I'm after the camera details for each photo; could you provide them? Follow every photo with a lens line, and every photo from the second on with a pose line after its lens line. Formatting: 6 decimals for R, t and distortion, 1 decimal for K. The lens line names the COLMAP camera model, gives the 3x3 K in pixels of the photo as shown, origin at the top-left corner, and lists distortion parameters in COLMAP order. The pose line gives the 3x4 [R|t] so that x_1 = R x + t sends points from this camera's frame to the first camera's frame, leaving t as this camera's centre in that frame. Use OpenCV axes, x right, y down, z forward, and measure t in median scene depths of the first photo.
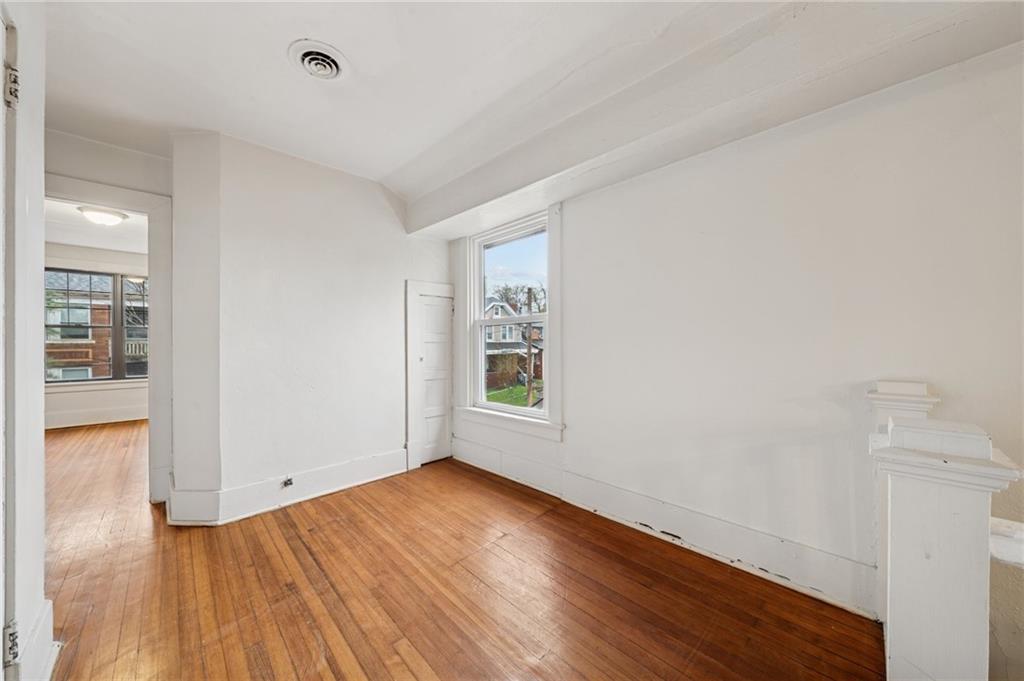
lens RADIAL K [[349.0, 0, 508.8], [0, 349.0, 341.5], [0, 0, 1]] dist [-0.005652, -0.000293]
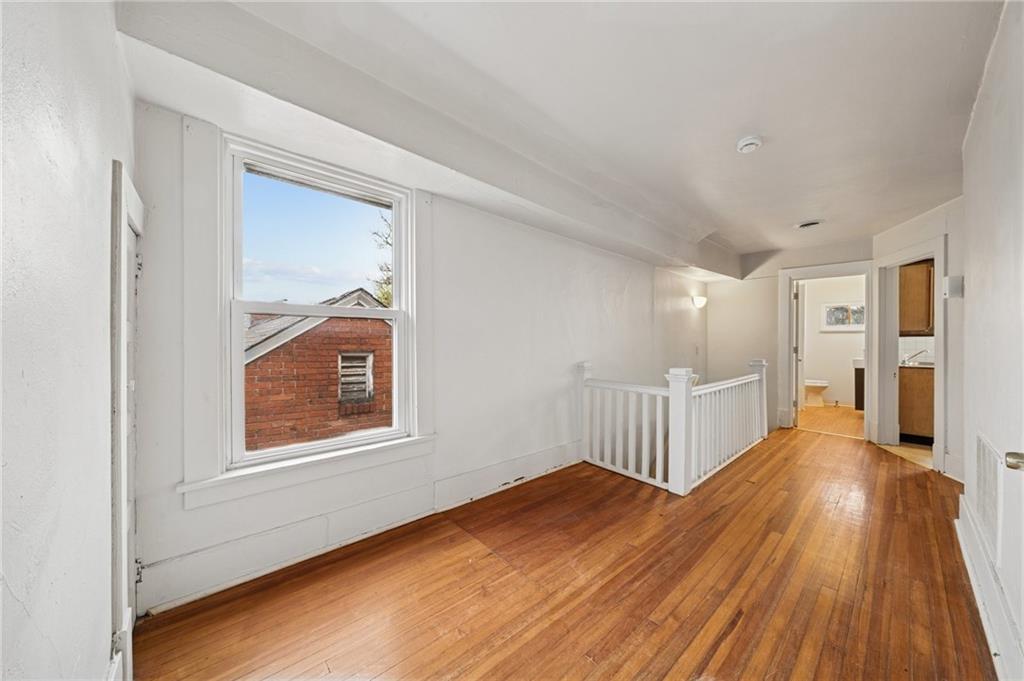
lens RADIAL K [[349.0, 0, 510.6], [0, 349.0, 344.5], [0, 0, 1]] dist [-0.005652, -0.000293]
pose [[0.062389, 0.000554, 0.998052, -0.980908], [-0.008829, 0.999961, -0.000003, -0.002598], [-0.998013, -0.008812, 0.062391, 0.949039]]
